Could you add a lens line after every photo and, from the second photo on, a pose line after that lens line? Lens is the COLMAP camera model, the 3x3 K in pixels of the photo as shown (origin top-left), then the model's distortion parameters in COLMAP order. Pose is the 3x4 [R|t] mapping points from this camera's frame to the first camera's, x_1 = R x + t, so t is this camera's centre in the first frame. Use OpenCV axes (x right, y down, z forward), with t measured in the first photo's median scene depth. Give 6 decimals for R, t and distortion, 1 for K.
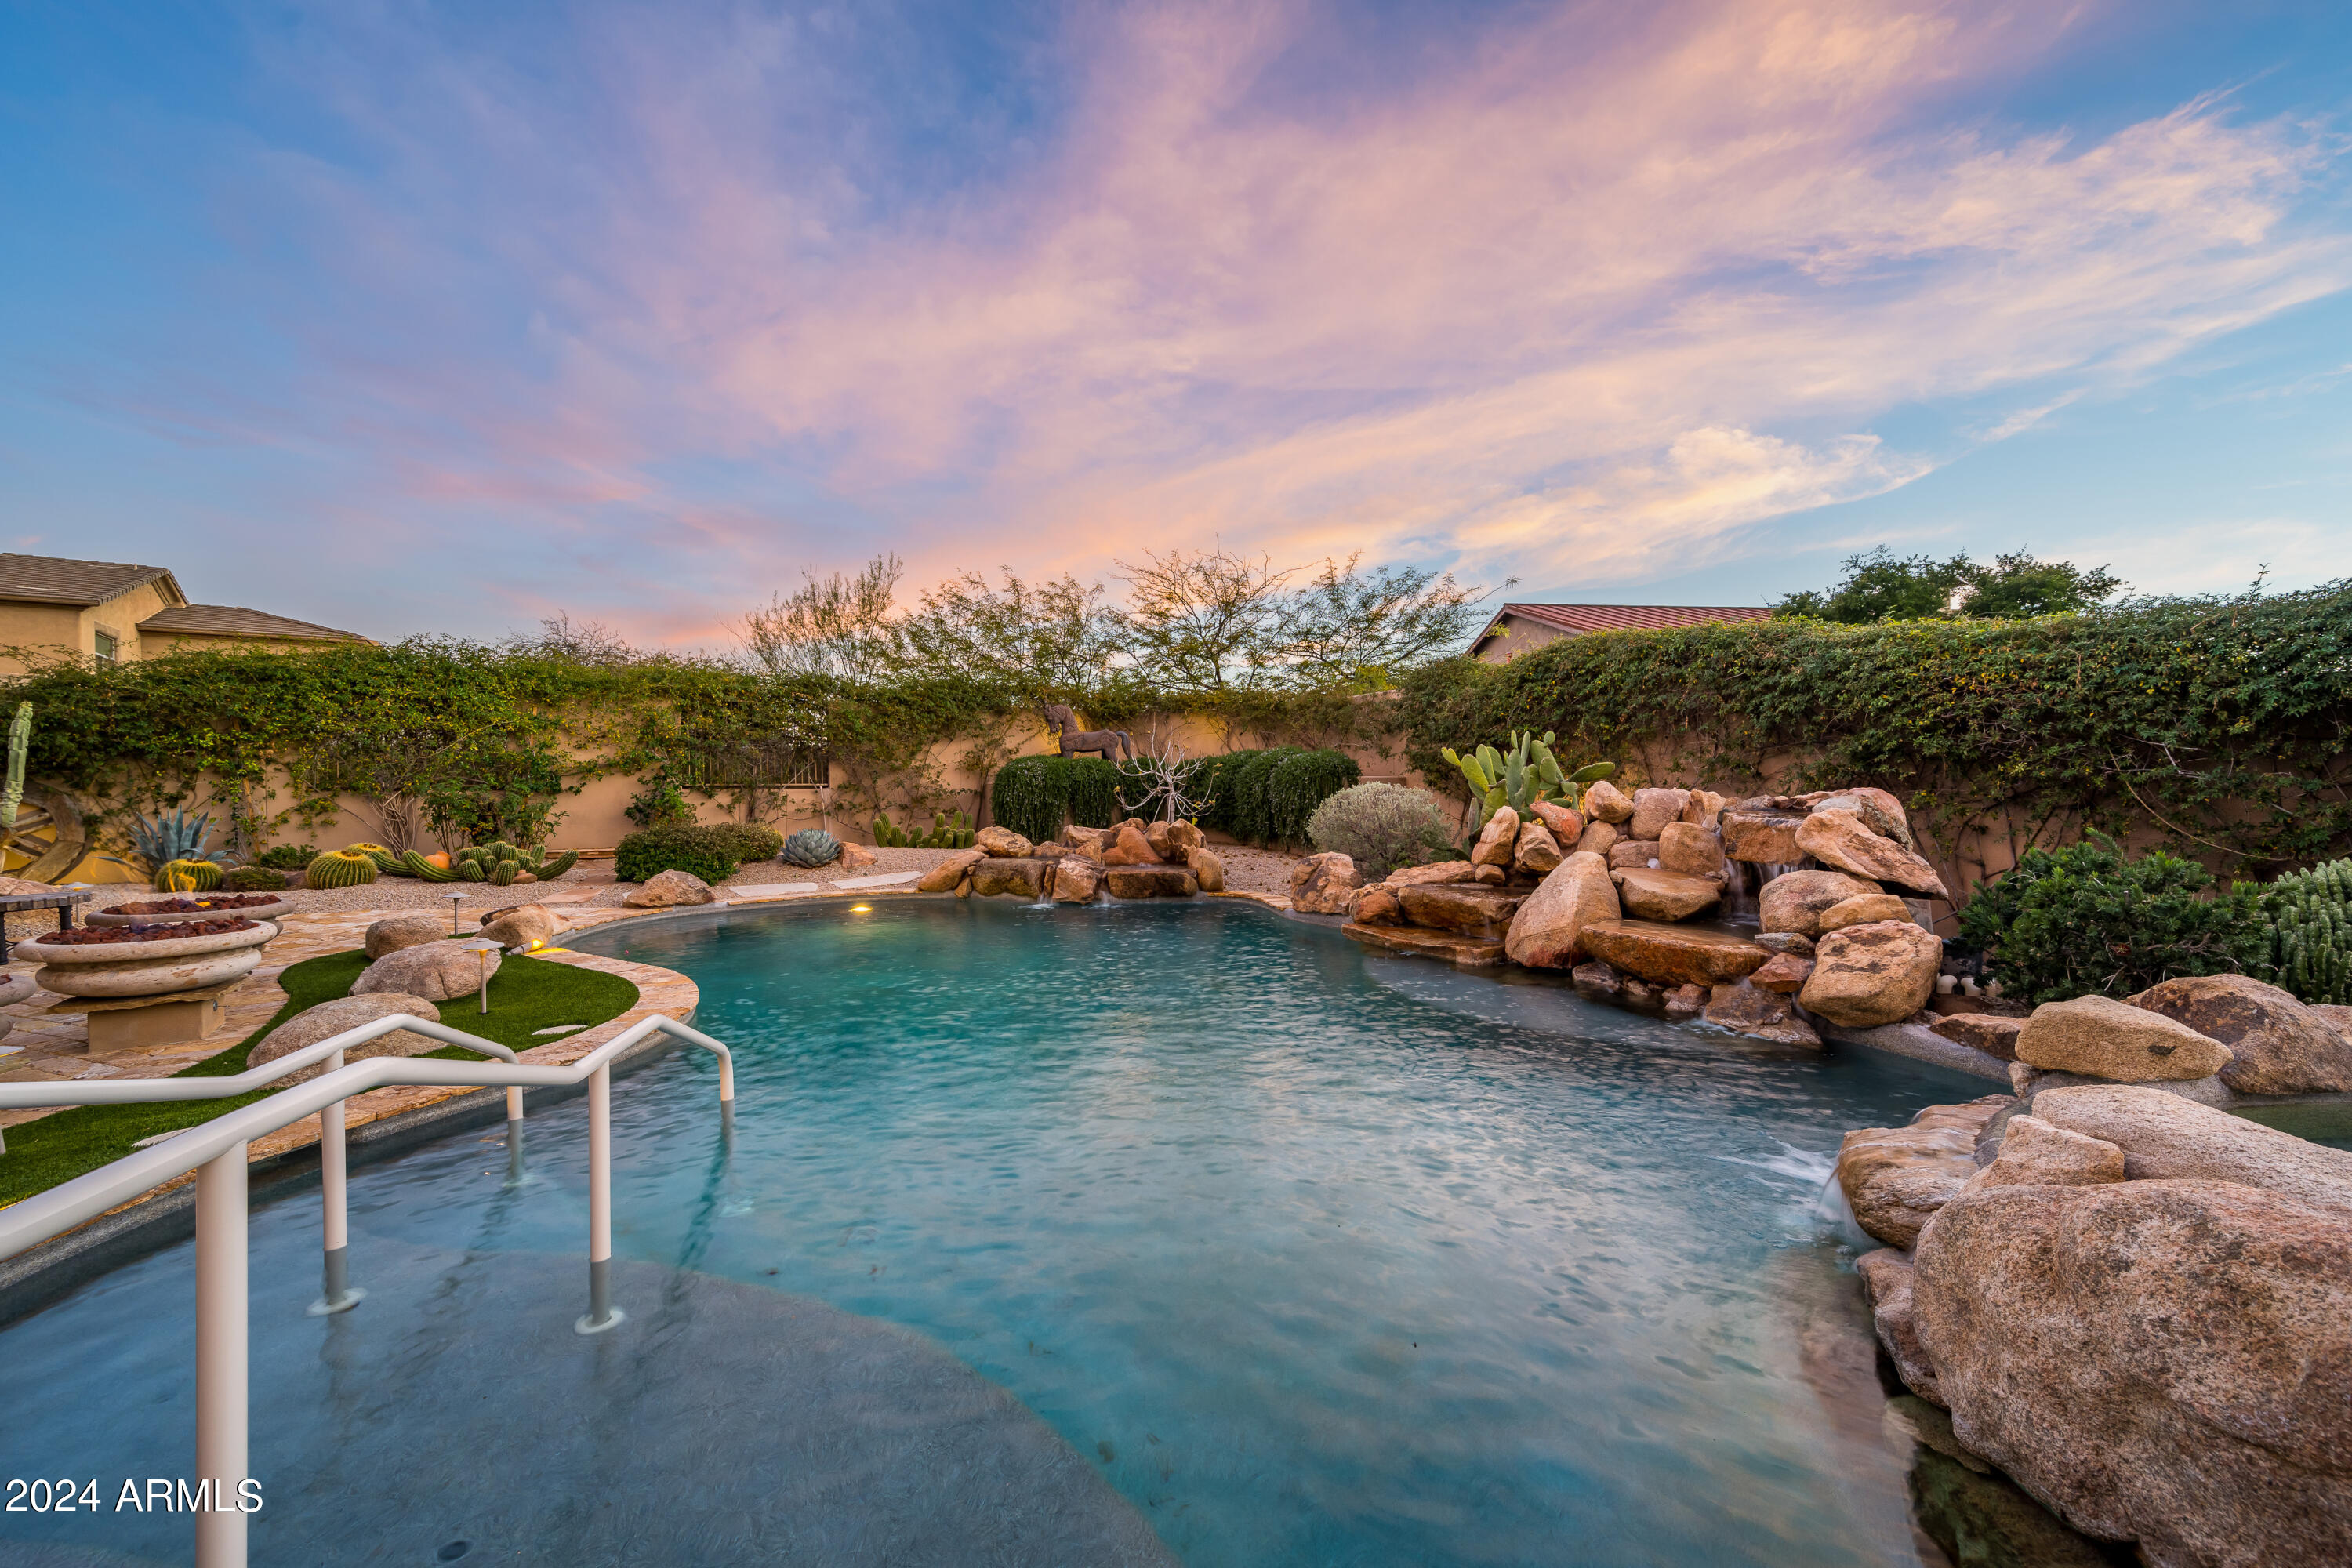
lens RADIAL K [[951.8, 0, 1175.7], [0, 951.8, 805.9], [0, 0, 1]] dist [0.001479, 0.000602]
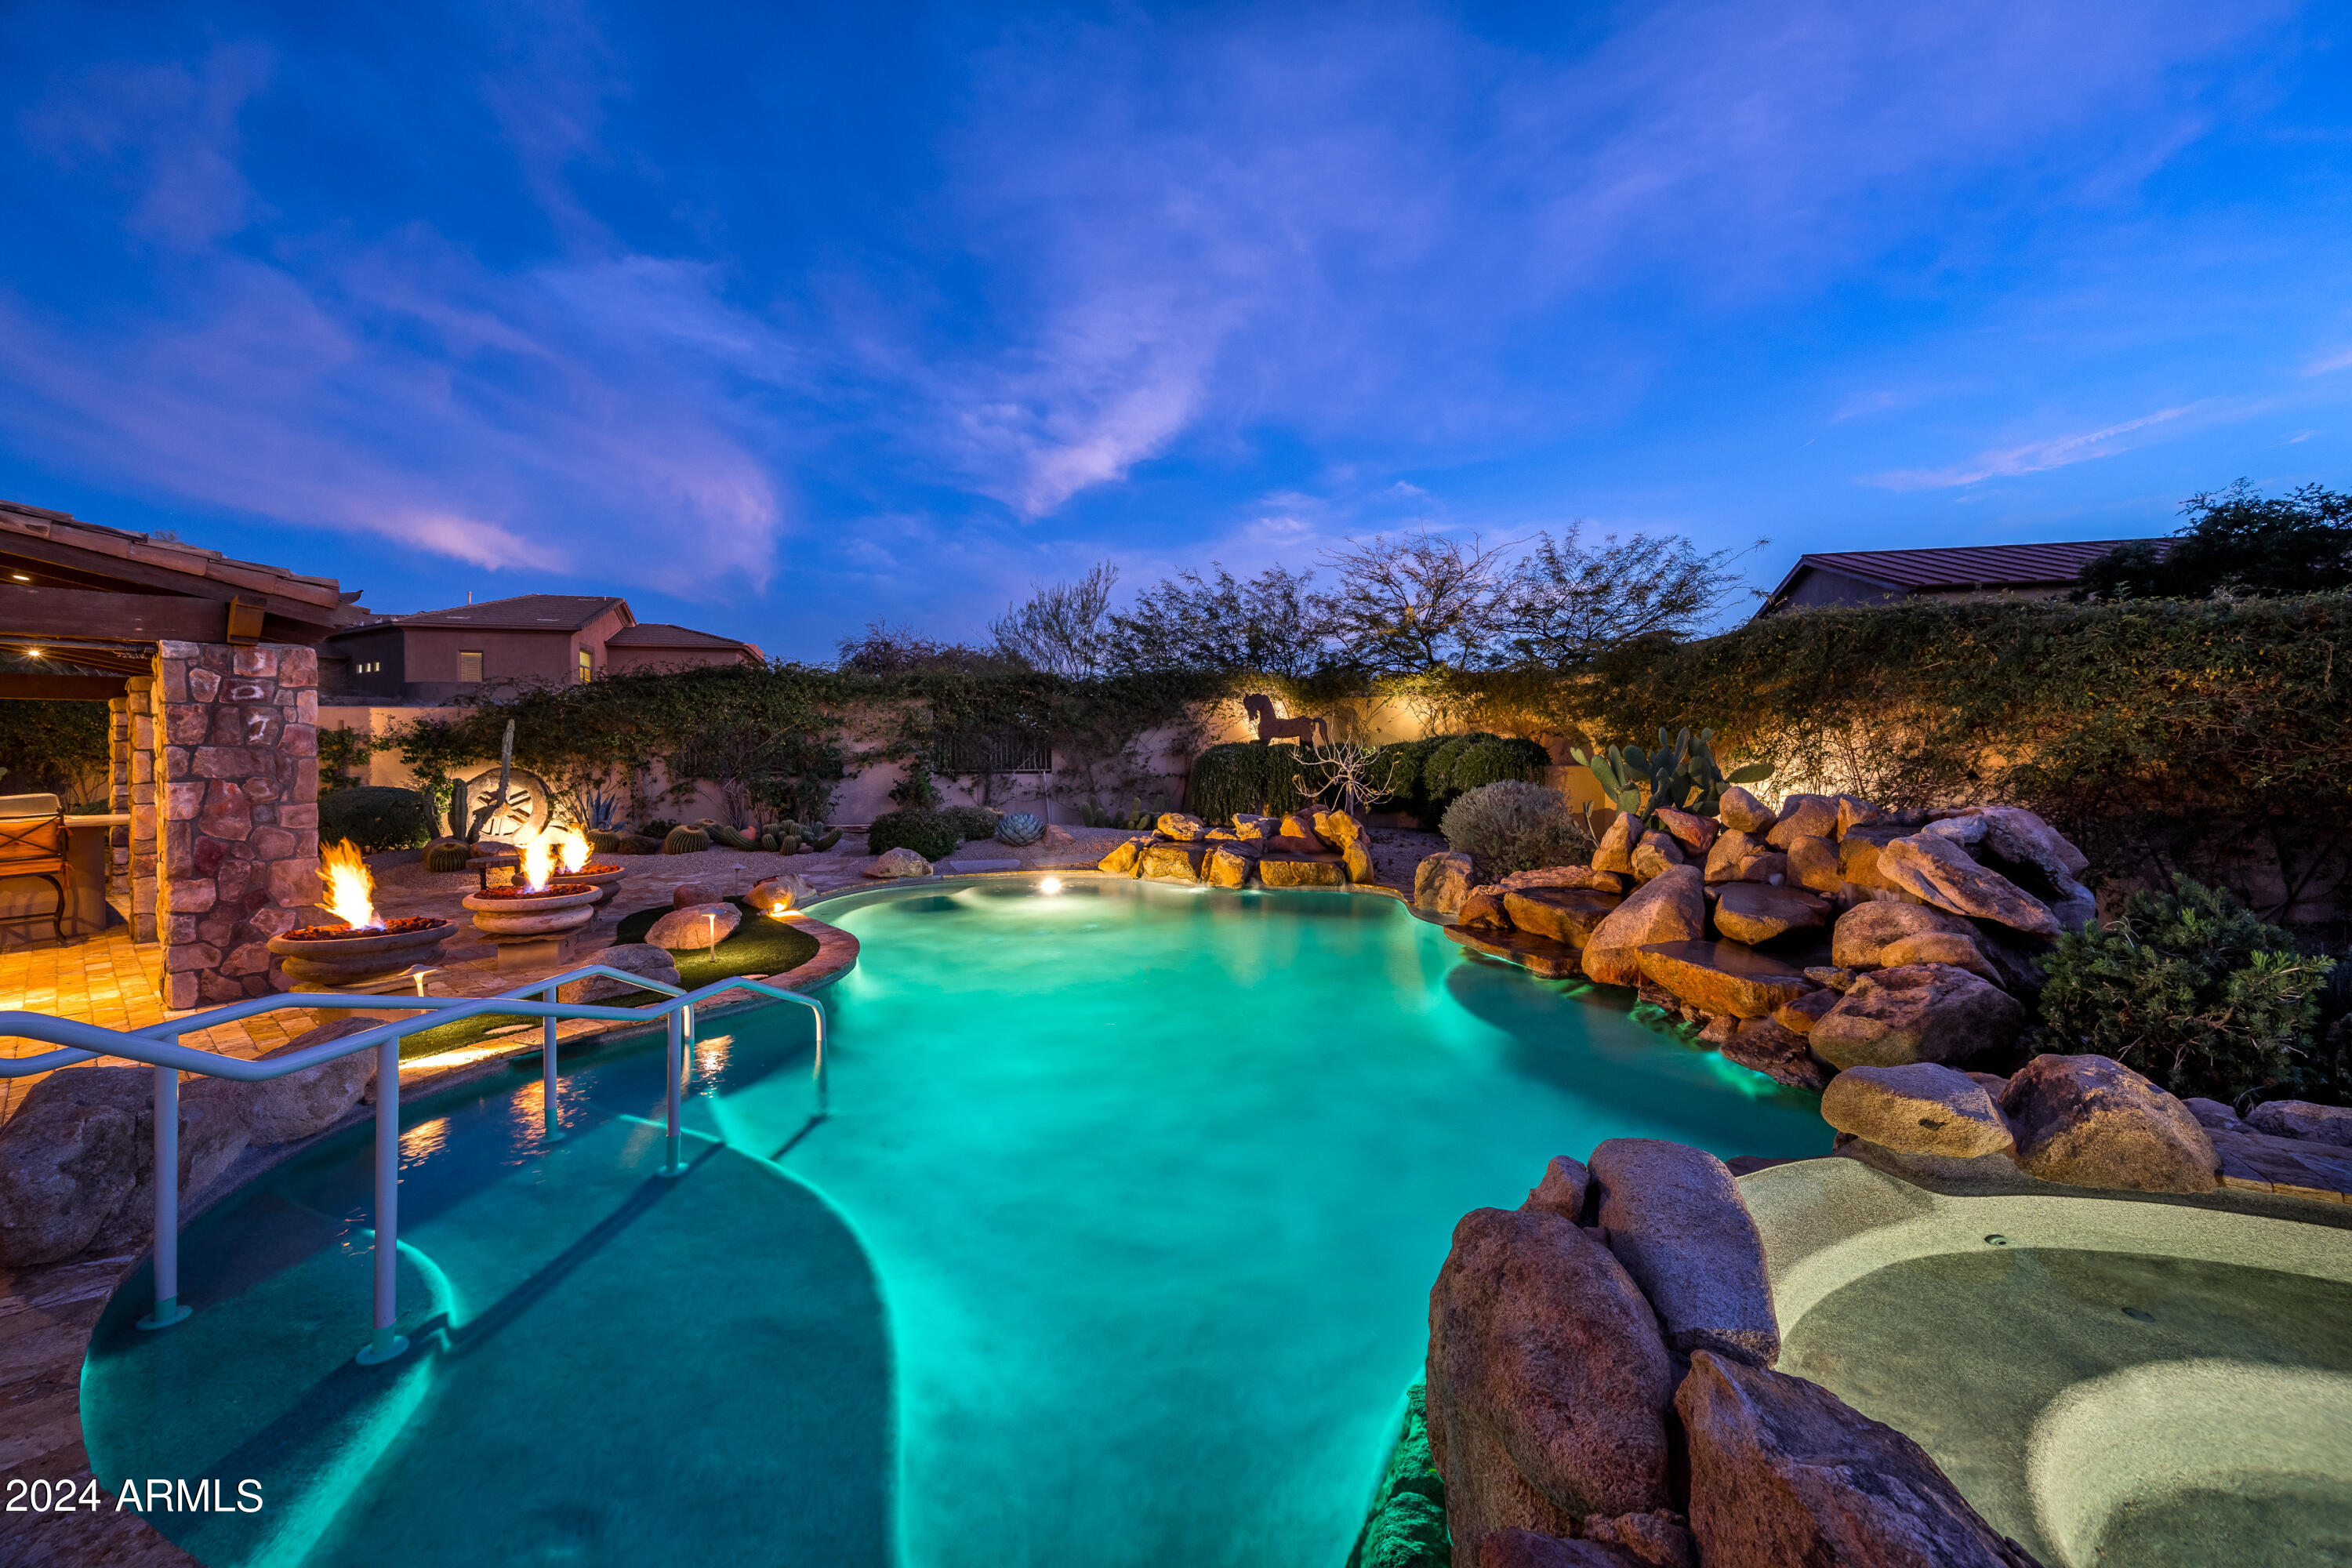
lens RADIAL K [[951.7, 0, 1140.9], [0, 951.7, 766.3], [0, 0, 1]] dist [0.000058, -0.000156]
pose [[0.946630, 0.001564, -0.322318, 0.131973], [-0.004115, 0.999965, -0.007232, -0.024663], [0.322296, 0.008172, 0.946604, -0.046788]]
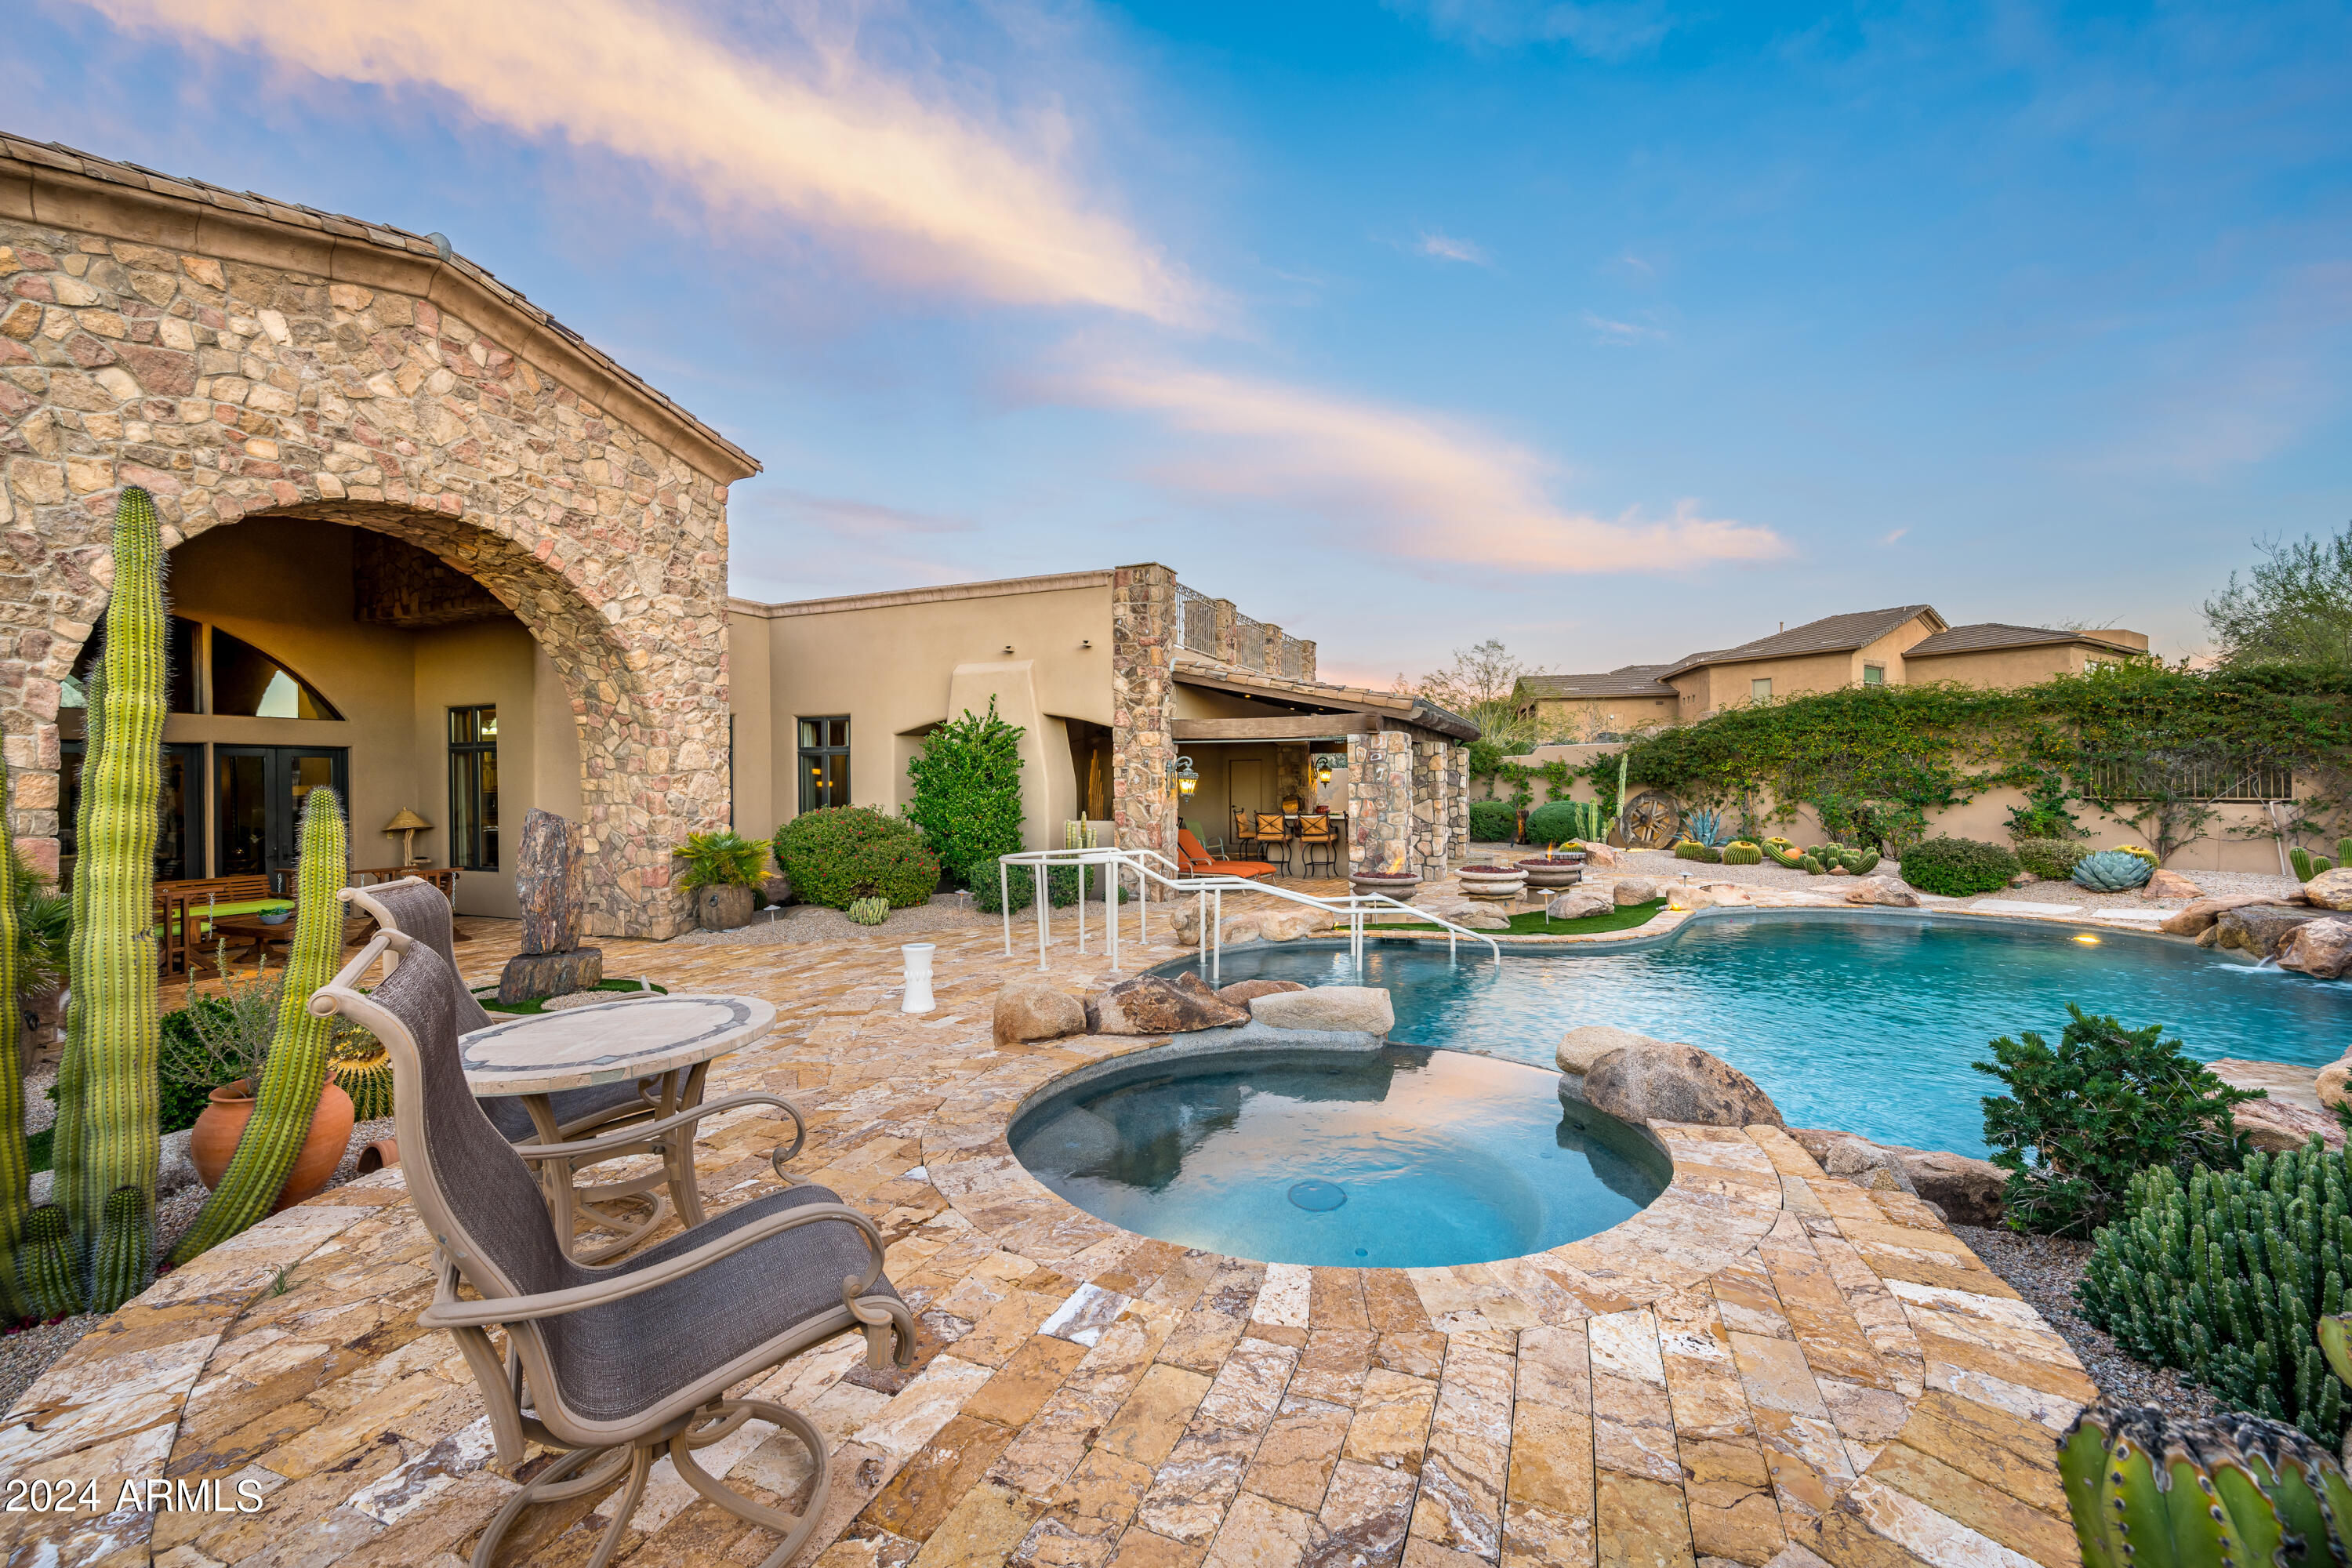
lens RADIAL K [[957.7, 0, 1176.0], [0, 957.7, 784.0], [0, 0, 1]] dist [-0.000626, 0.001761]
pose [[-0.008309, 0.008360, -0.999931, 0.599023], [-0.008783, 0.999926, 0.008433, -0.044570], [0.999927, 0.008853, -0.008235, 0.081495]]
